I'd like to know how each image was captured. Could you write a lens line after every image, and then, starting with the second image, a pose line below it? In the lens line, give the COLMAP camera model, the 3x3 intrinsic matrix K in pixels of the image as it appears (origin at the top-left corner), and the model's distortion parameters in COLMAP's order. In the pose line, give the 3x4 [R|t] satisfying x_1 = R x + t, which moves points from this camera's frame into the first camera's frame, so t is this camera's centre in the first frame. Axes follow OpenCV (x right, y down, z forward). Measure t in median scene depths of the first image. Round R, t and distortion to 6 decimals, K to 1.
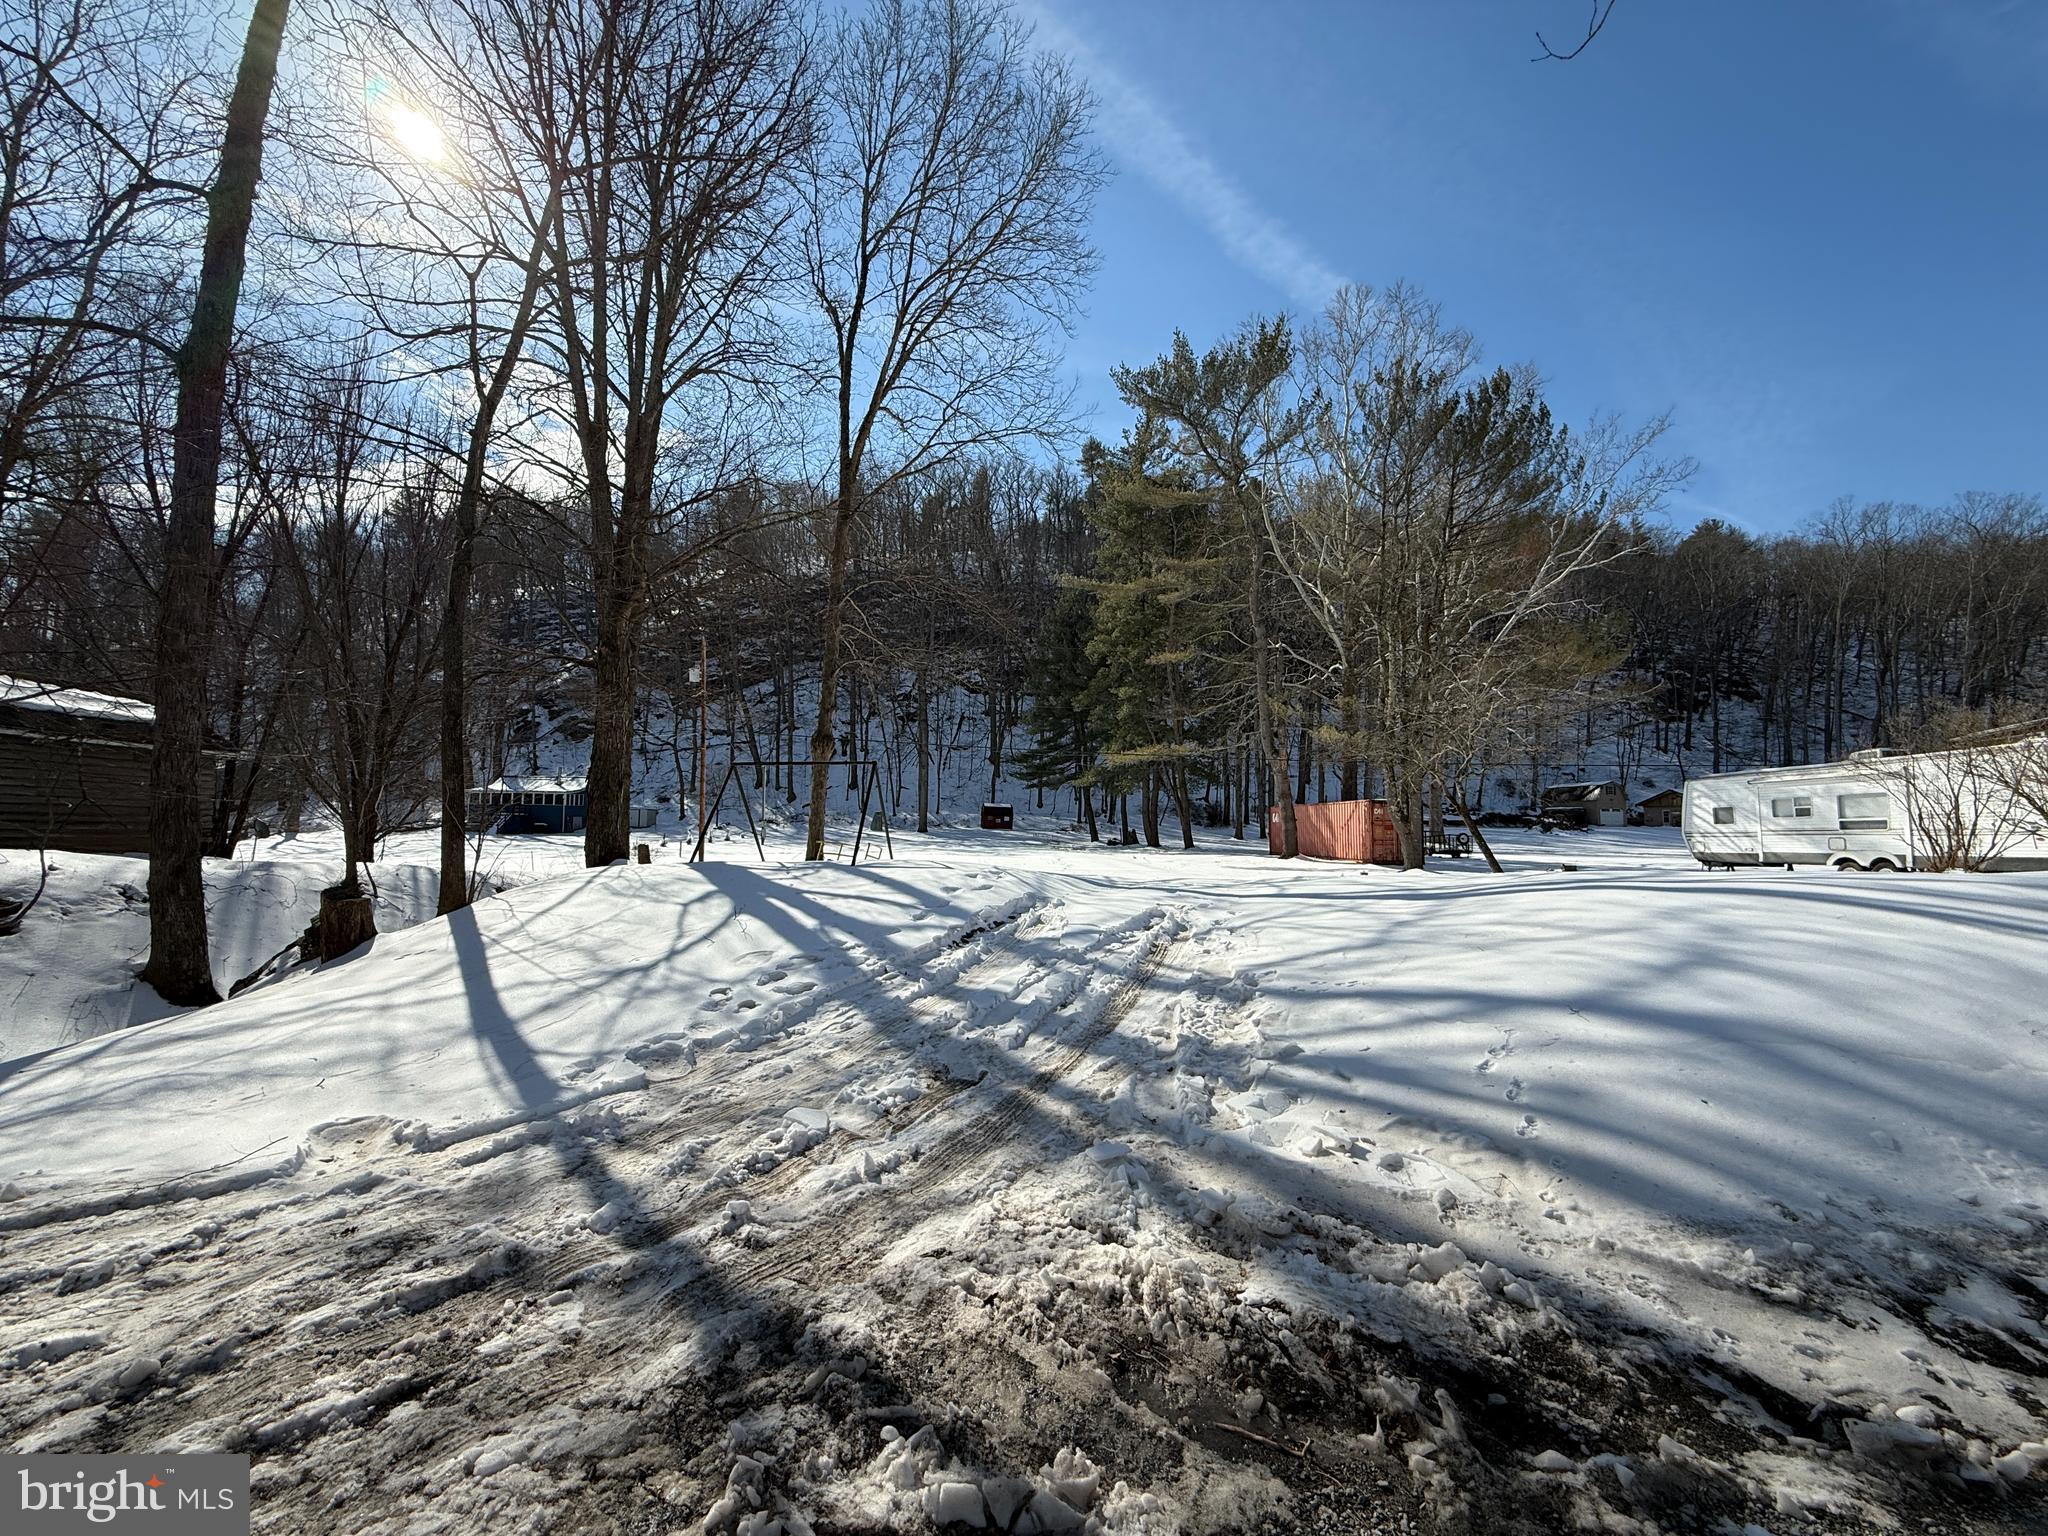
lens RADIAL K [[814.2, 0, 1018.5], [0, 814.2, 763.7], [0, 0, 1]] dist [0.000572, -0.000199]
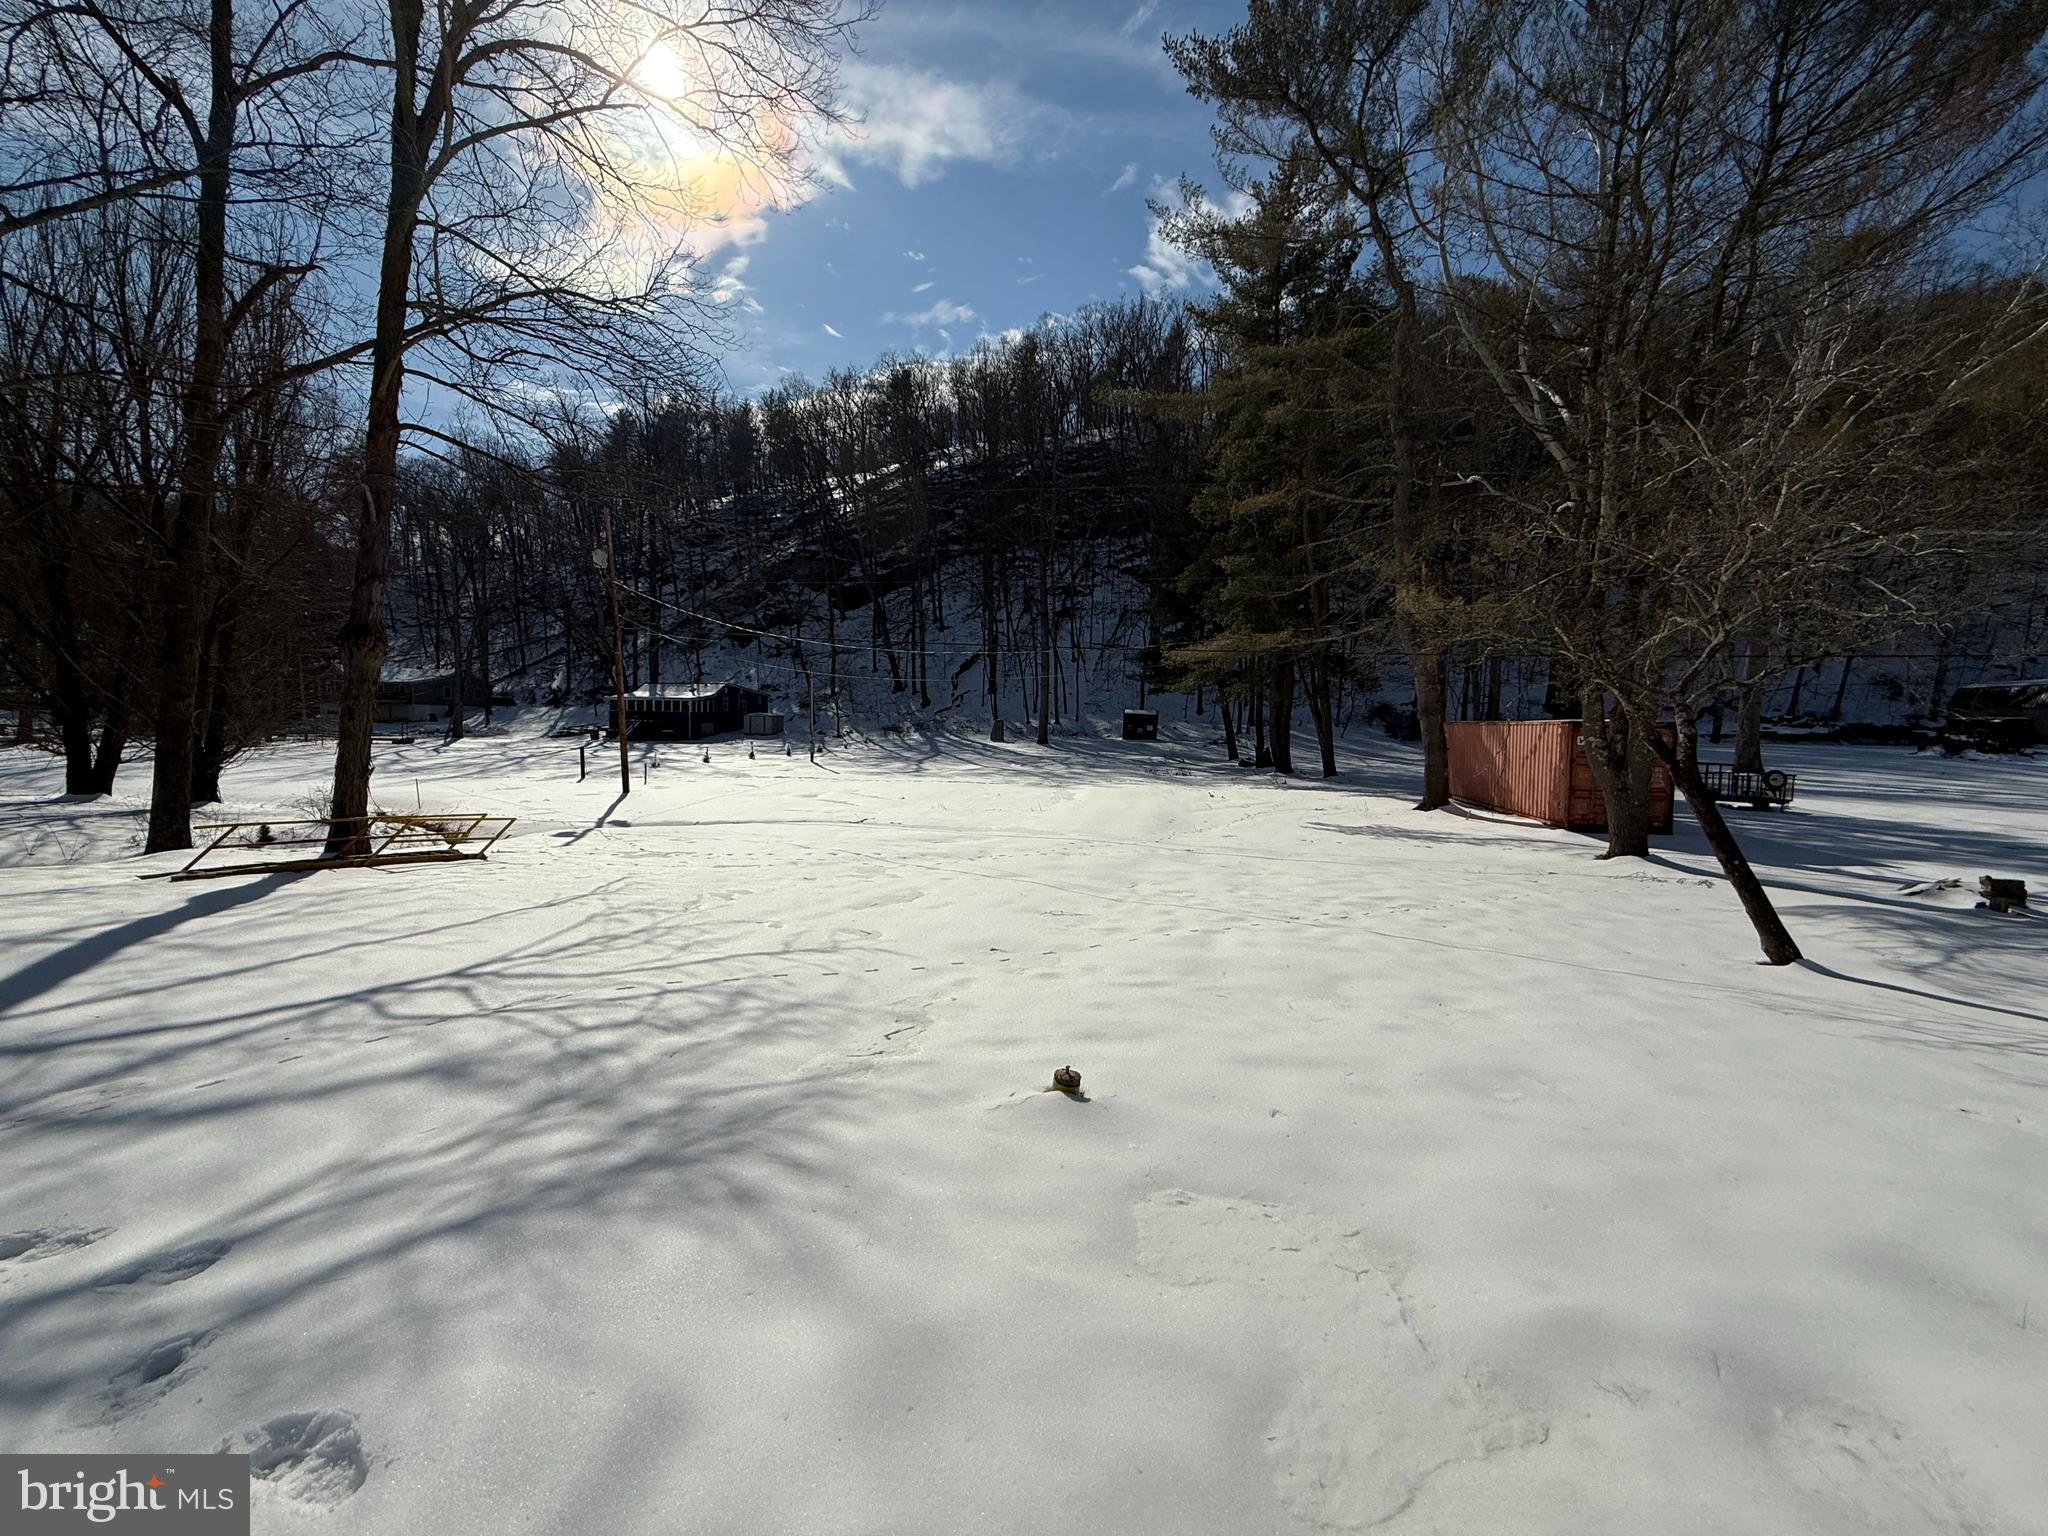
lens RADIAL K [[814.2, 0, 1018.5], [0, 814.2, 763.7], [0, 0, 1]] dist [0.000572, -0.000199]
pose [[0.960814, 0.019831, -0.276485, 0.186159], [0.014120, 0.992641, 0.120269, -0.000394], [0.276835, -0.119461, 0.953463, 0.287852]]
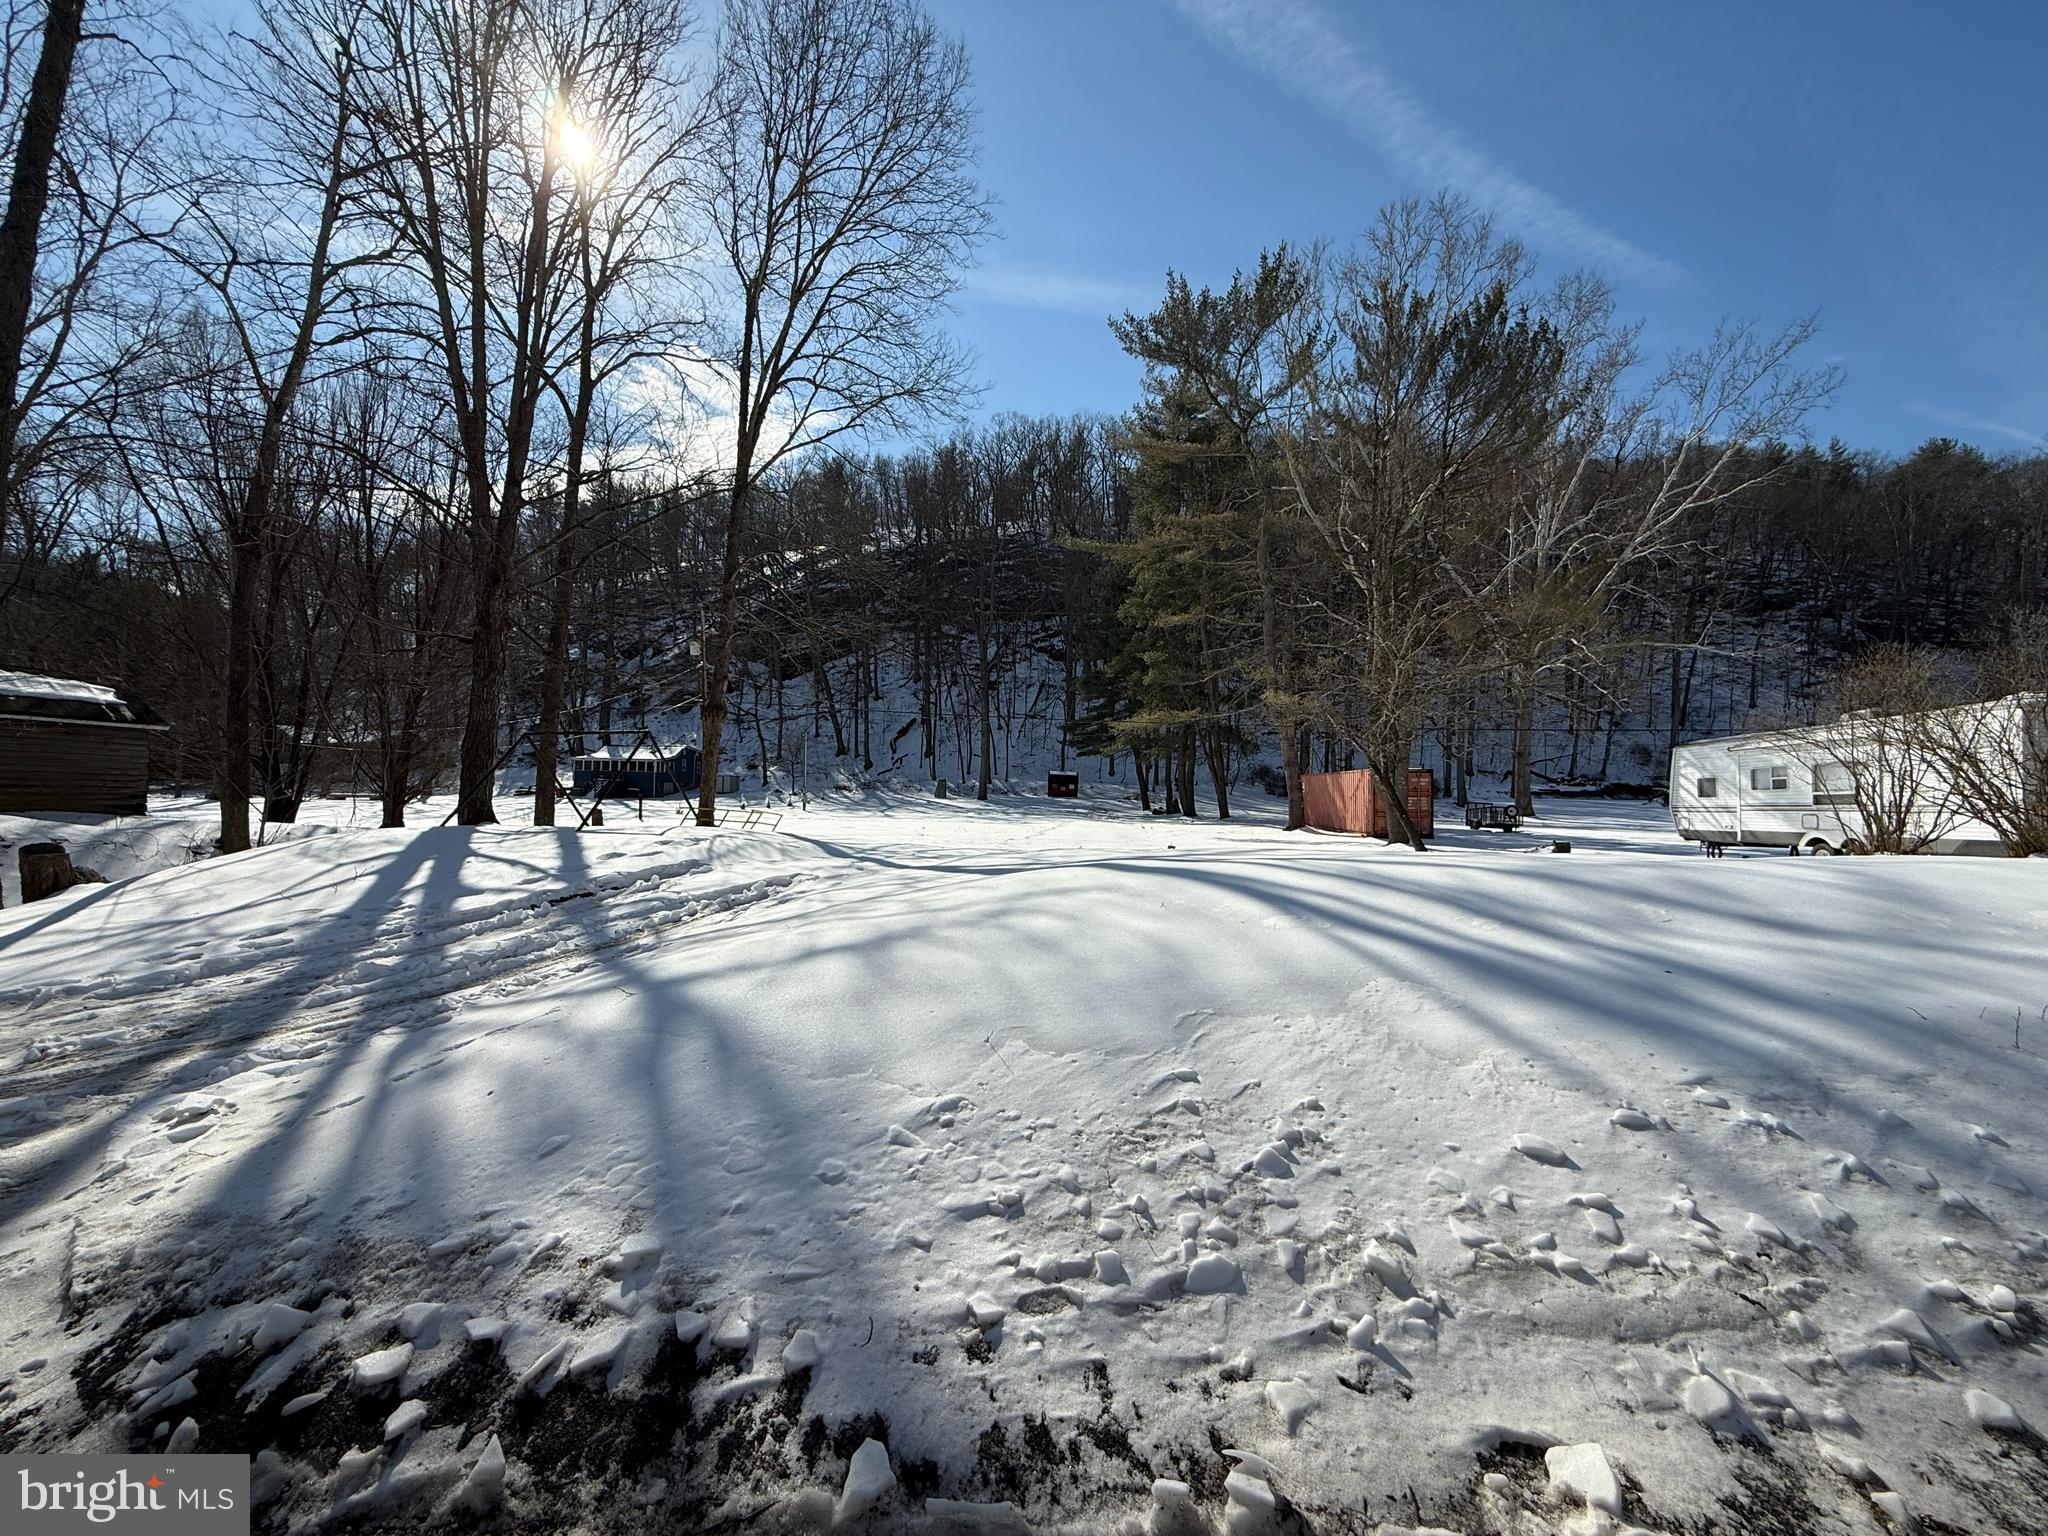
lens RADIAL K [[814.2, 0, 1018.5], [0, 814.2, 763.7], [0, 0, 1]] dist [0.000572, -0.000199]
pose [[0.988167, 0.001592, -0.153375, 0.152099], [0.004449, 0.999228, 0.039039, 0.000667], [0.153319, -0.039259, 0.987397, 0.018279]]
